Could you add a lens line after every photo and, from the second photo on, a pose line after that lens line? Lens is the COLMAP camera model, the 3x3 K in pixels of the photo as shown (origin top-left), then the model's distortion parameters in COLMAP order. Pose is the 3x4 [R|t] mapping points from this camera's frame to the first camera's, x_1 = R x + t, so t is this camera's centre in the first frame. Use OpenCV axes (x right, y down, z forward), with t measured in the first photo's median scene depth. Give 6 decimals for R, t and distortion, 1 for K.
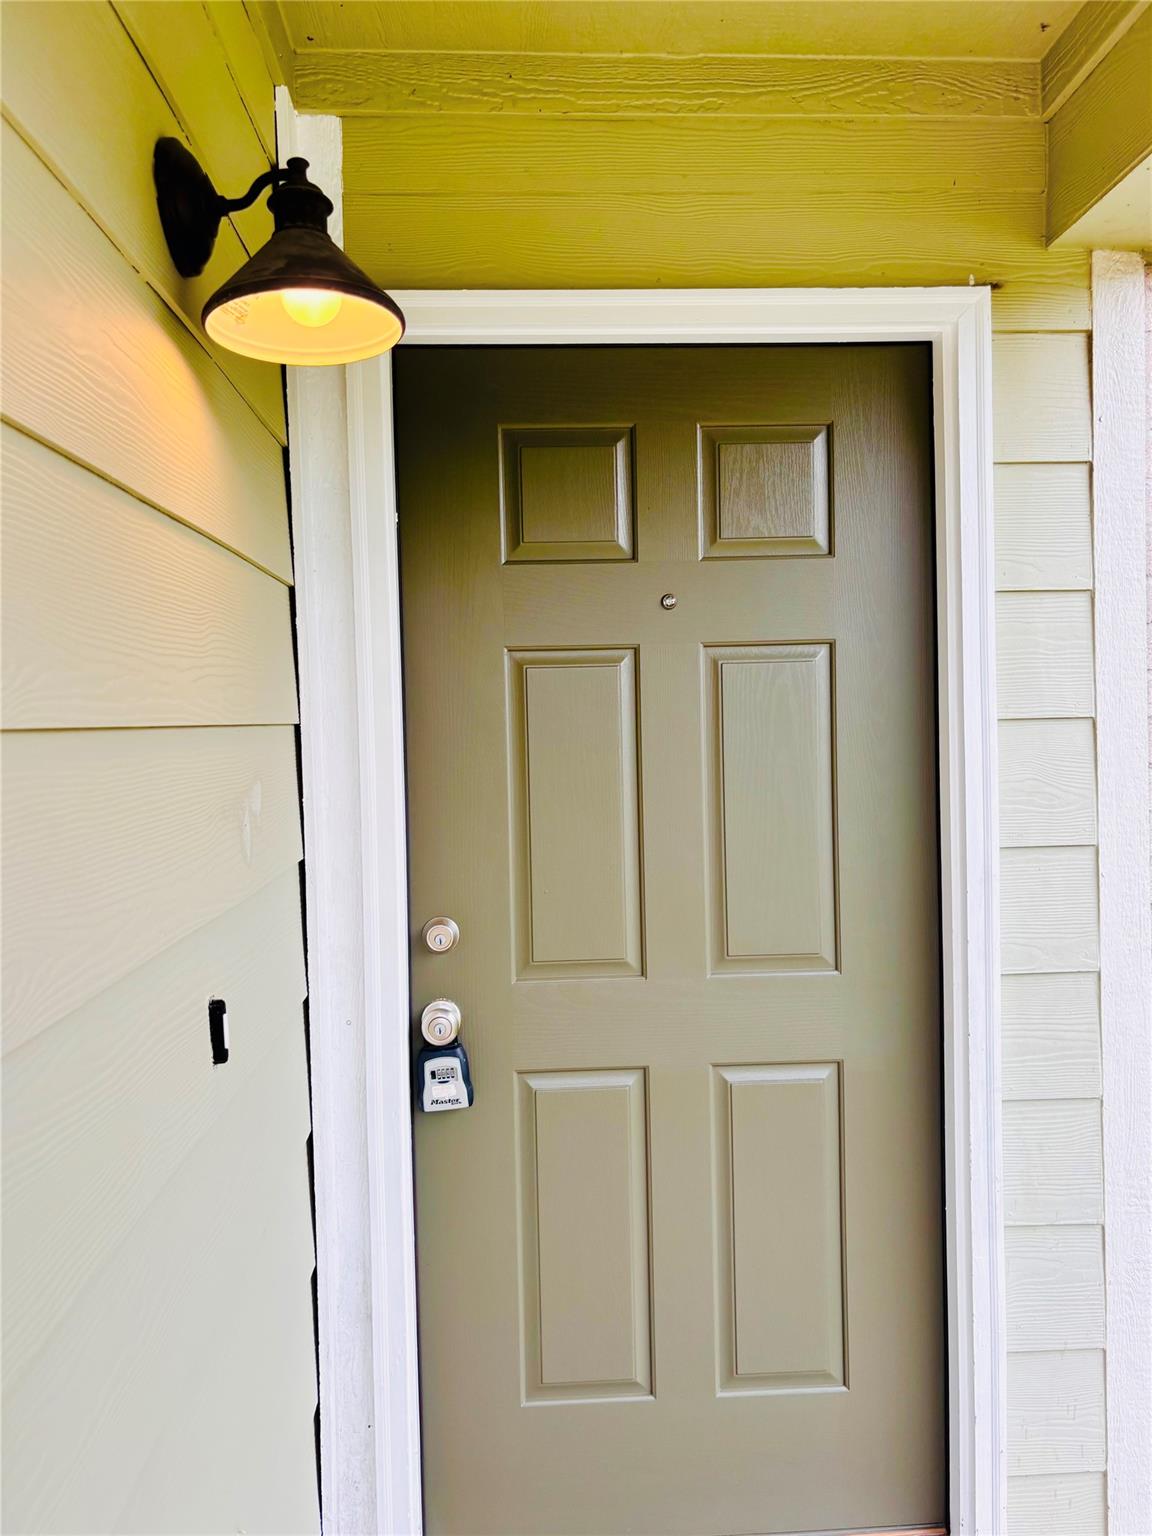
lens RADIAL K [[1145.3, 0, 576.0], [0, 1145.3, 768.0], [0, 0, 1]] dist [0.093277, -0.185896]
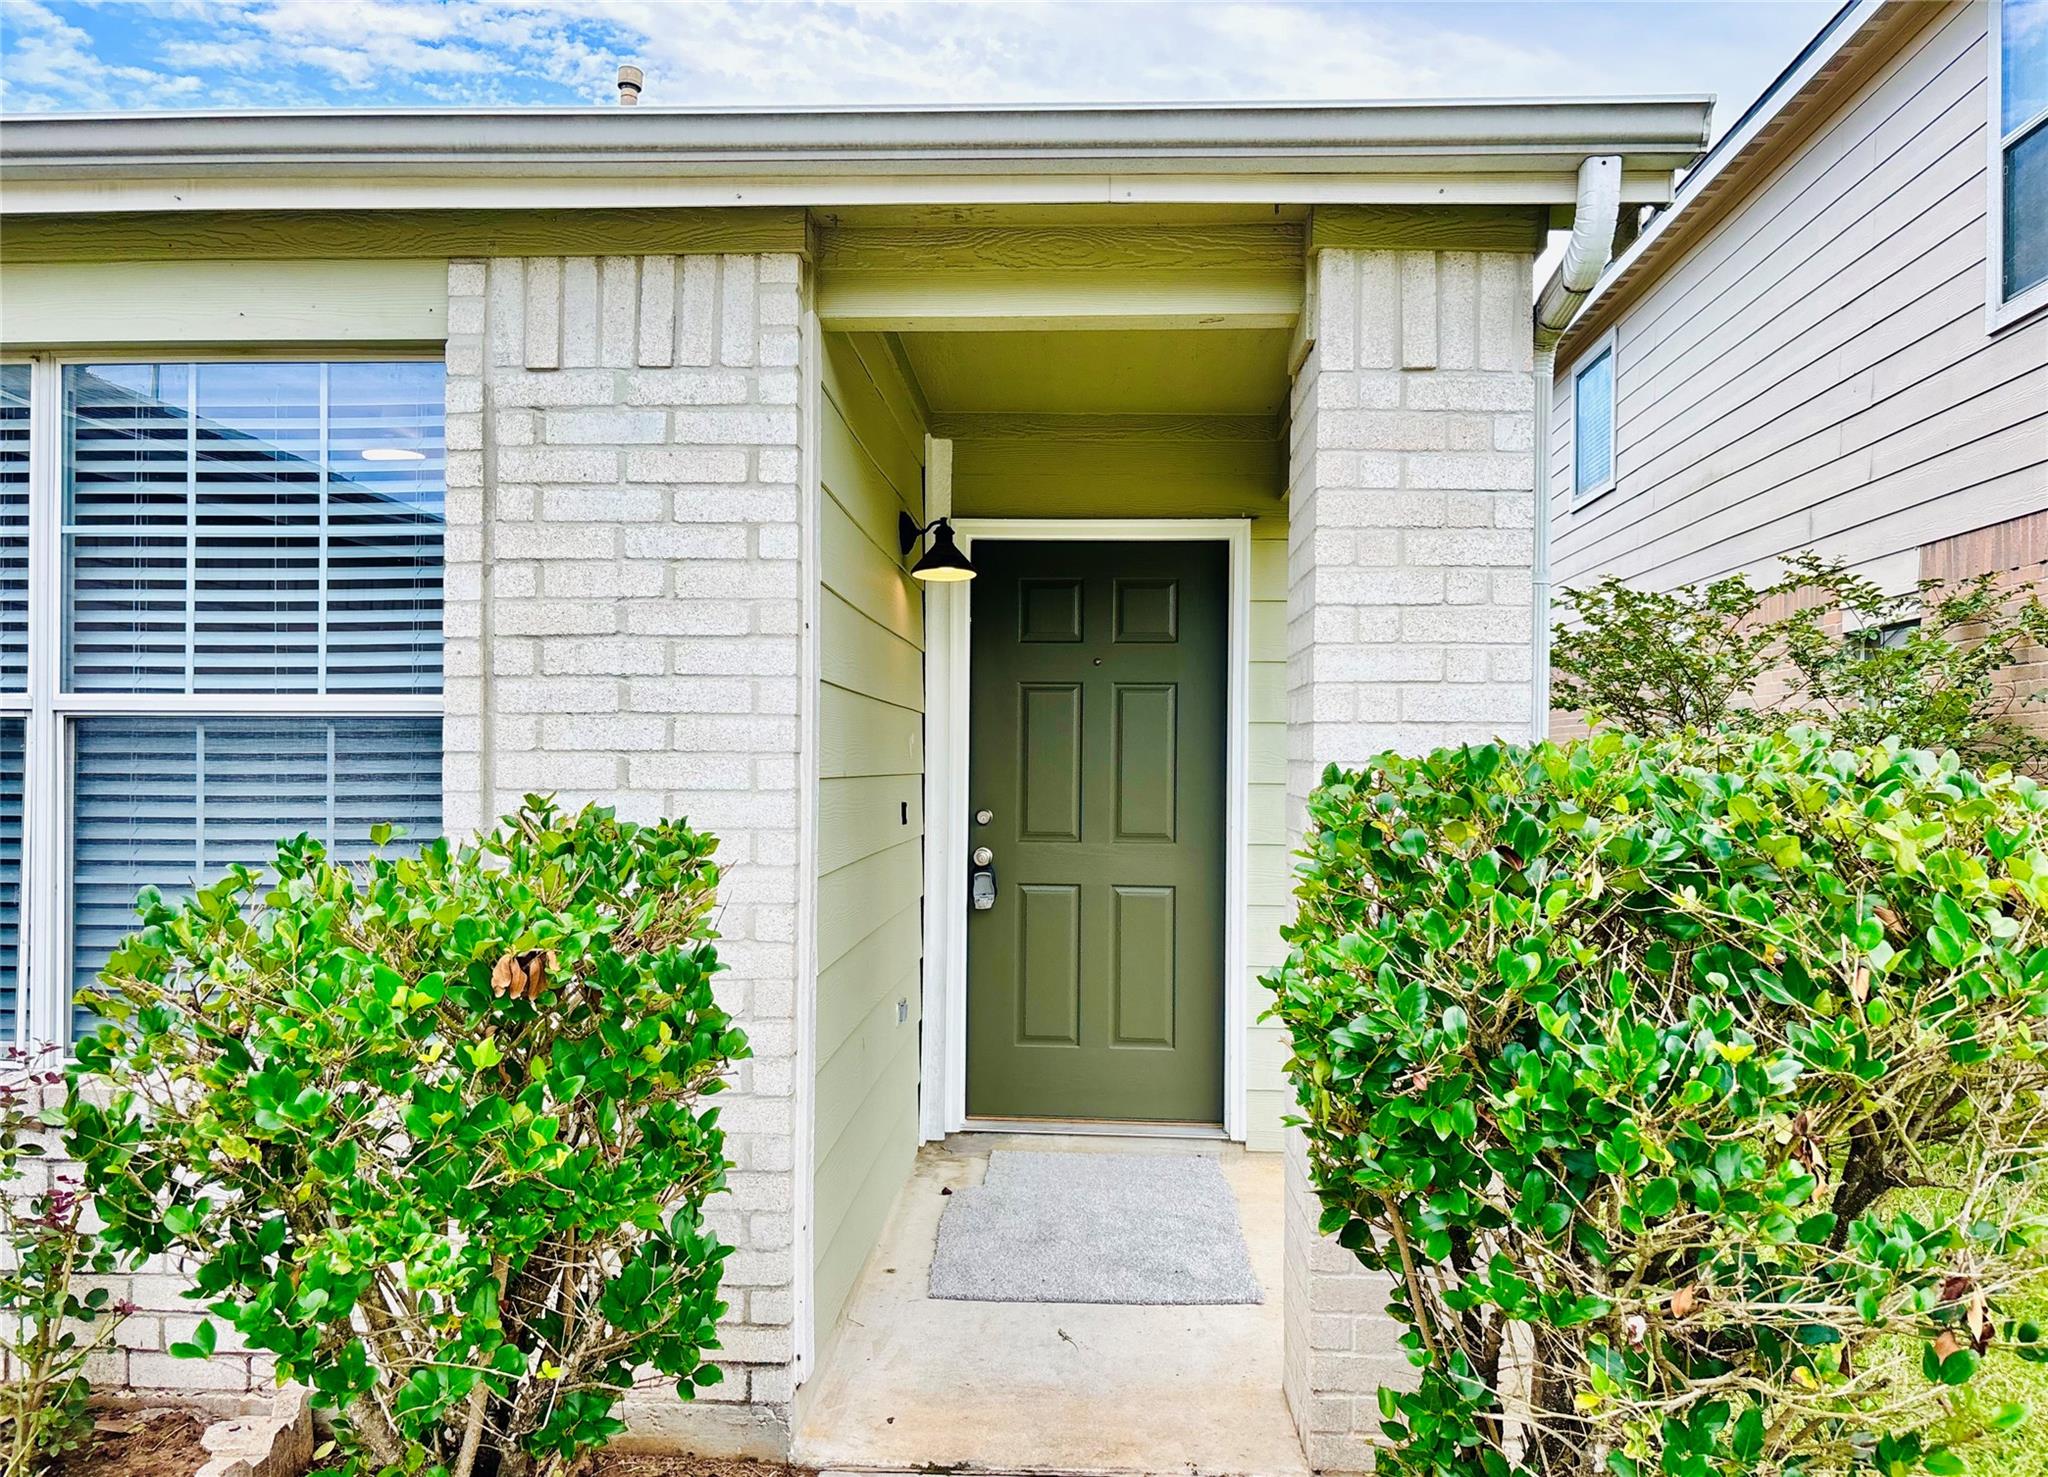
lens RADIAL K [[1577.2, 0, 1026.6], [0, 1577.2, 784.2], [0, 0, 1]] dist [0.009251, -0.000973]
pose [[0.993925, 0.030948, -0.105616, 0.262981], [-0.034685, 0.998829, -0.033728, 0.179466], [0.104449, 0.037186, 0.993835, -1.861074]]
